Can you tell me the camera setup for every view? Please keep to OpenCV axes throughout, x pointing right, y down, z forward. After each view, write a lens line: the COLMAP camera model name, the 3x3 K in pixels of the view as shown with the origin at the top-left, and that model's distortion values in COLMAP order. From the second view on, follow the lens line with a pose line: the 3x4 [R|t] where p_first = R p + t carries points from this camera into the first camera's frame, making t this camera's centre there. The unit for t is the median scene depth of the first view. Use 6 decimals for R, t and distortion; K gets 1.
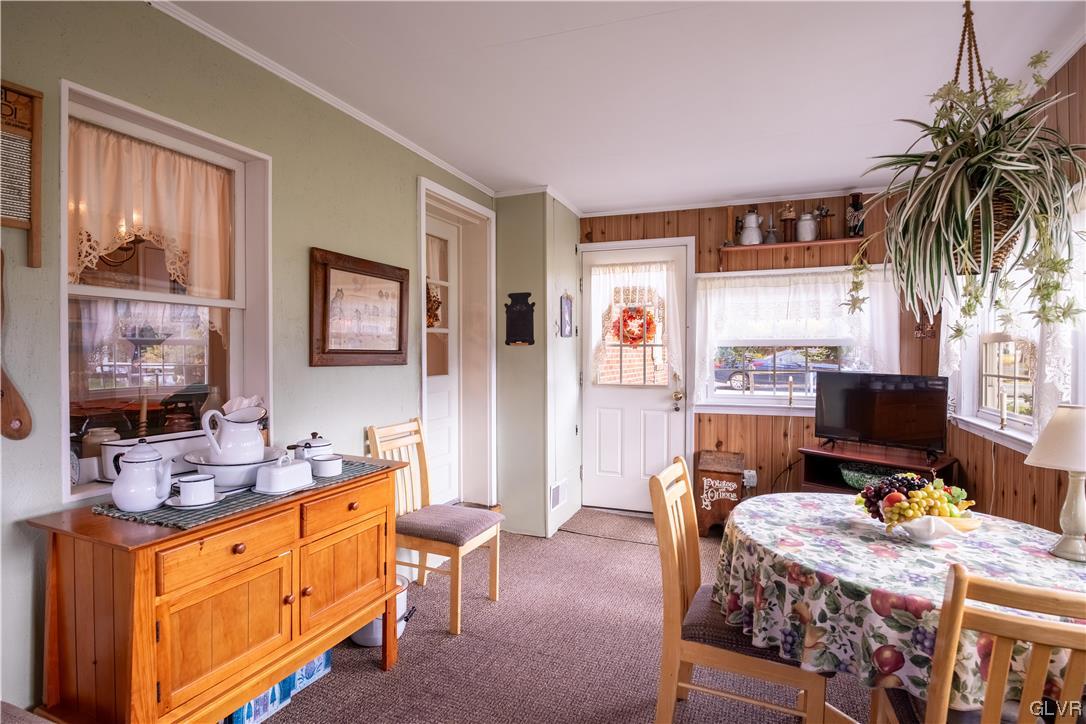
lens RADIAL K [[561.5, 0, 543.0], [0, 561.5, 362.0], [0, 0, 1]] dist [-0.023802, -0.001372]
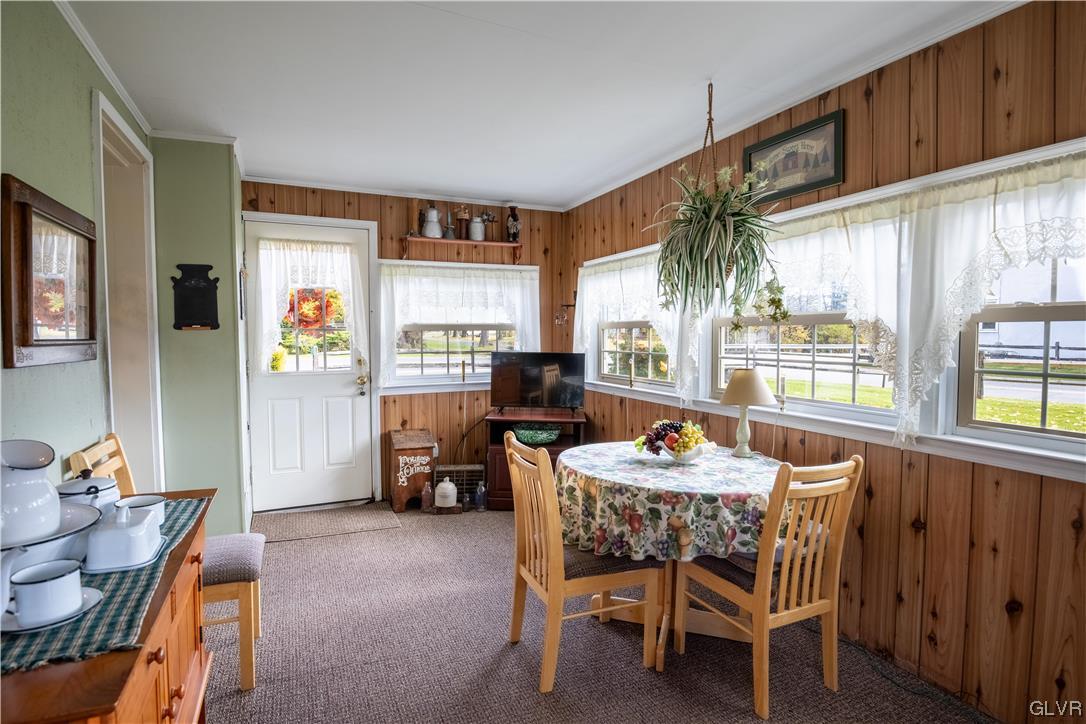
lens RADIAL K [[550.5, 0, 543.0], [0, 550.5, 362.0], [0, 0, 1]] dist [-0.021816, -0.005370]
pose [[0.687910, -0.041288, 0.724621, -0.266560], [0.015925, 0.998999, 0.041803, -0.008410], [-0.725621, -0.017217, 0.687879, 0.101965]]
